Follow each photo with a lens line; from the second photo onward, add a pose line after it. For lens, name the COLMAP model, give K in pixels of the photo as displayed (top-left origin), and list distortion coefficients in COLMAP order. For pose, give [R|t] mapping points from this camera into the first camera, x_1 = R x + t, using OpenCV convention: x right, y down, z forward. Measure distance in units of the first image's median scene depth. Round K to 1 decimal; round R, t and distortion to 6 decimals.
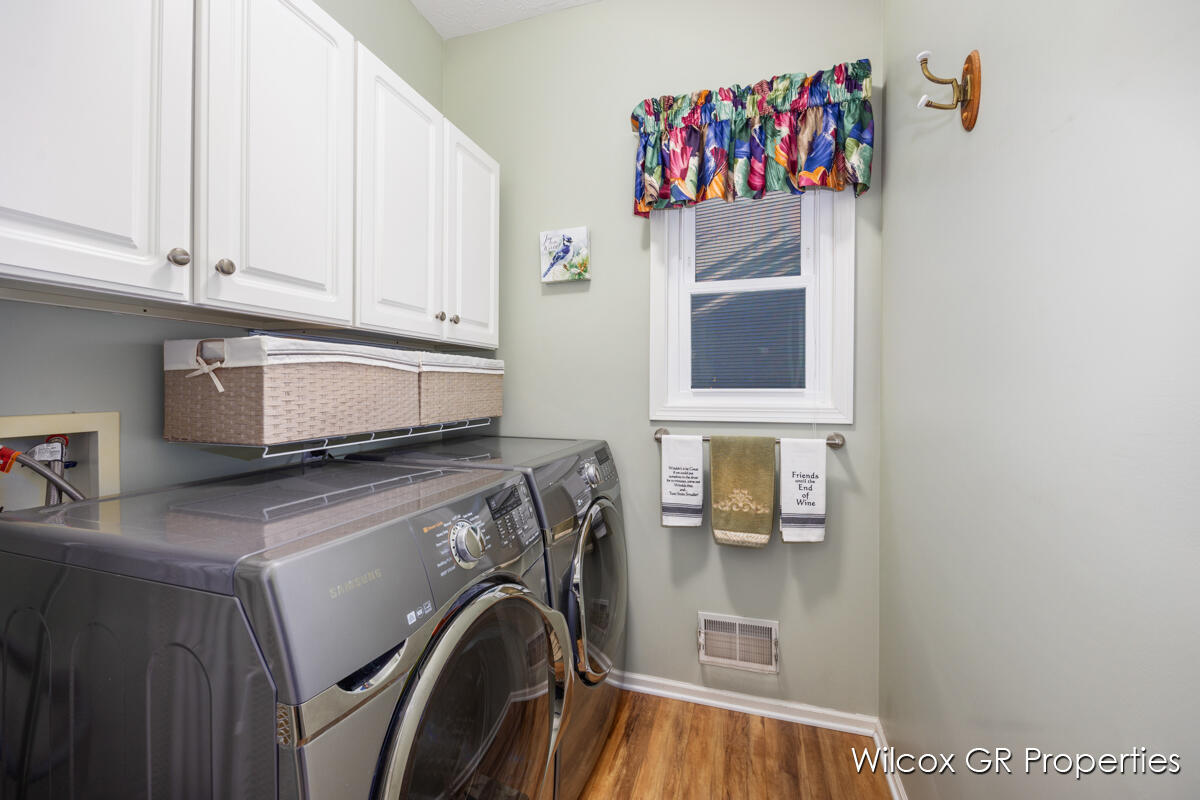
lens RADIAL K [[487.1, 0, 604.5], [0, 487.1, 397.4], [0, 0, 1]] dist [0.000034, -0.000001]
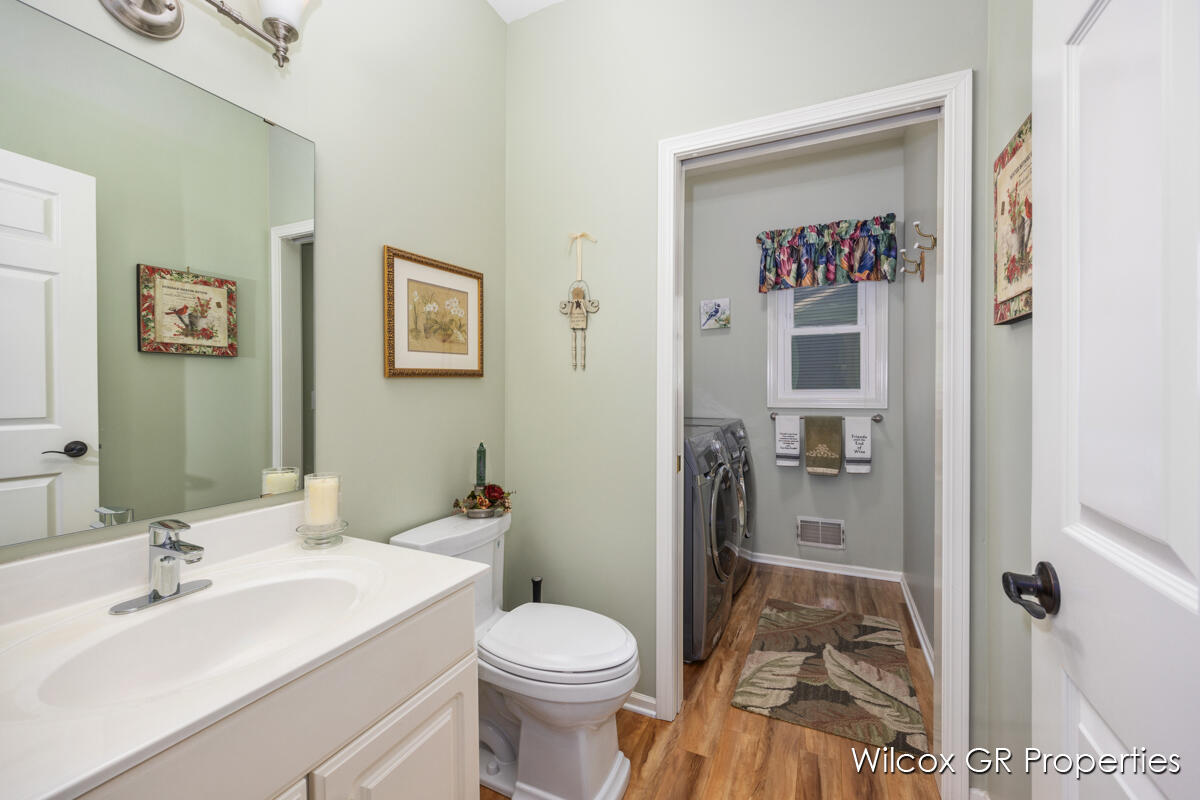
lens RADIAL K [[487.1, 0, 604.5], [0, 487.1, 397.4], [0, 0, 1]] dist [0.000034, -0.000001]
pose [[0.990051, -0.004343, -0.140640, -0.270450], [0.004732, 0.999986, 0.002432, 0.003467], [0.140627, -0.003074, 0.990058, -0.923257]]
